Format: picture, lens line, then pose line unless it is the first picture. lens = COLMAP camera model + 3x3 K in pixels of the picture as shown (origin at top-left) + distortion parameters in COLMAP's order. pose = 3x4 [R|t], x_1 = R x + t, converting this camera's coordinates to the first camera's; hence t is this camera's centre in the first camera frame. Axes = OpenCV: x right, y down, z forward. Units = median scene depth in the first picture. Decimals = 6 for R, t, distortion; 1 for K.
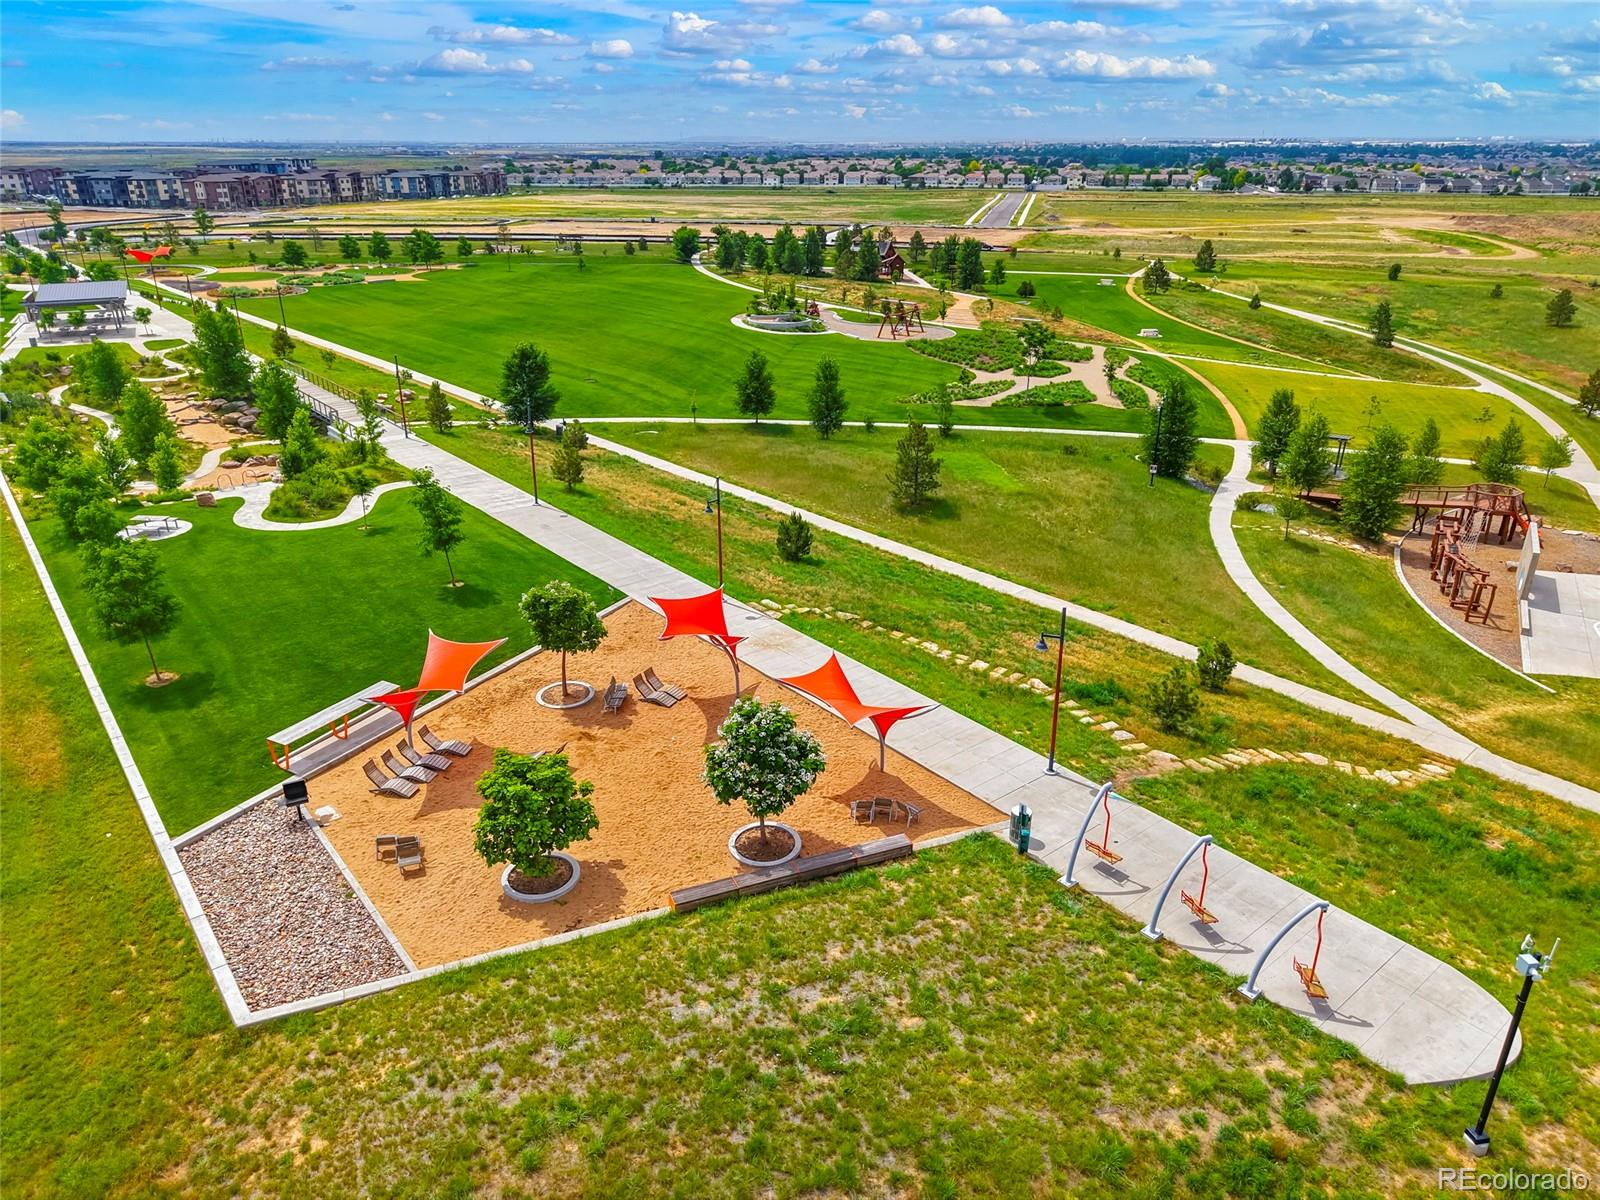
lens RADIAL K [[1127.9, 0, 800.0], [0, 1127.9, 600.0], [0, 0, 1]] dist [0.001020, -0.000253]
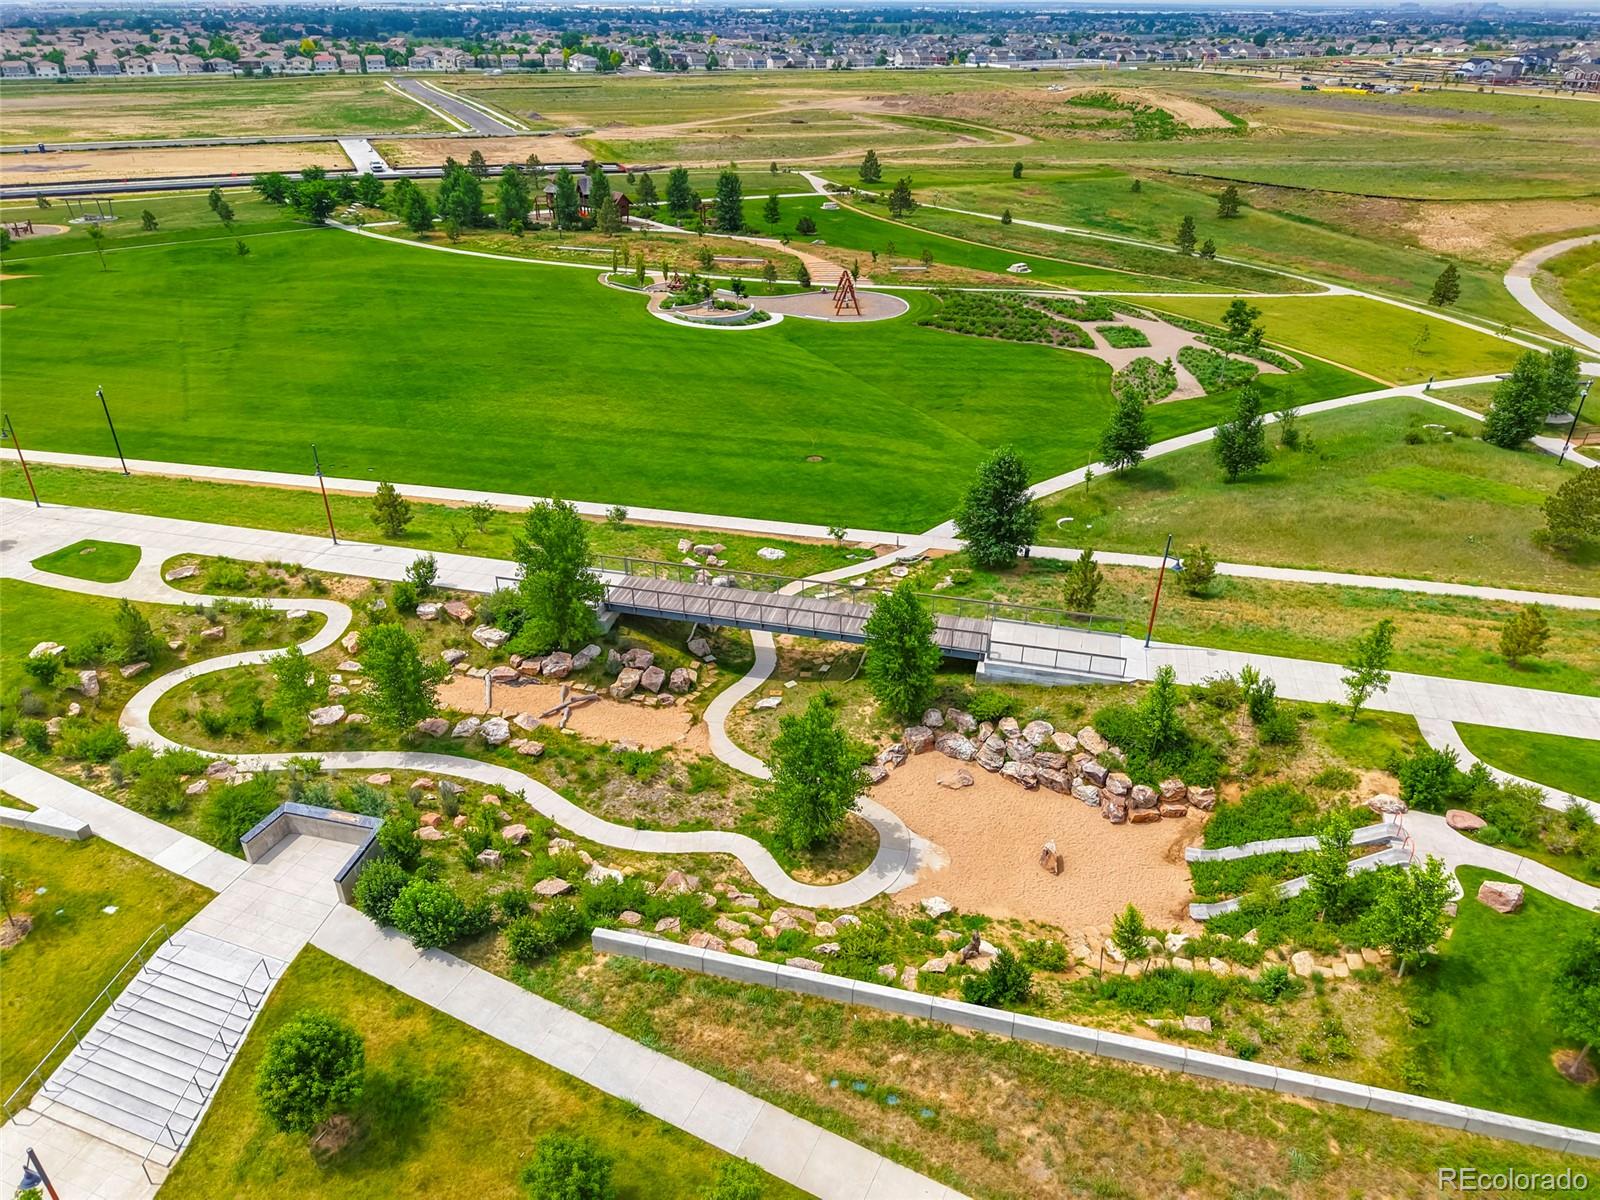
lens RADIAL K [[1098.9, 0, 800.0], [0, 1098.9, 600.0], [0, 0, 1]] dist [-0.014383, 0.000816]
pose [[0.773462, -0.295558, 0.560716, -0.471008], [0.225050, 0.955046, 0.192975, -0.185456], [-0.592545, -0.023069, 0.805207, 0.320698]]
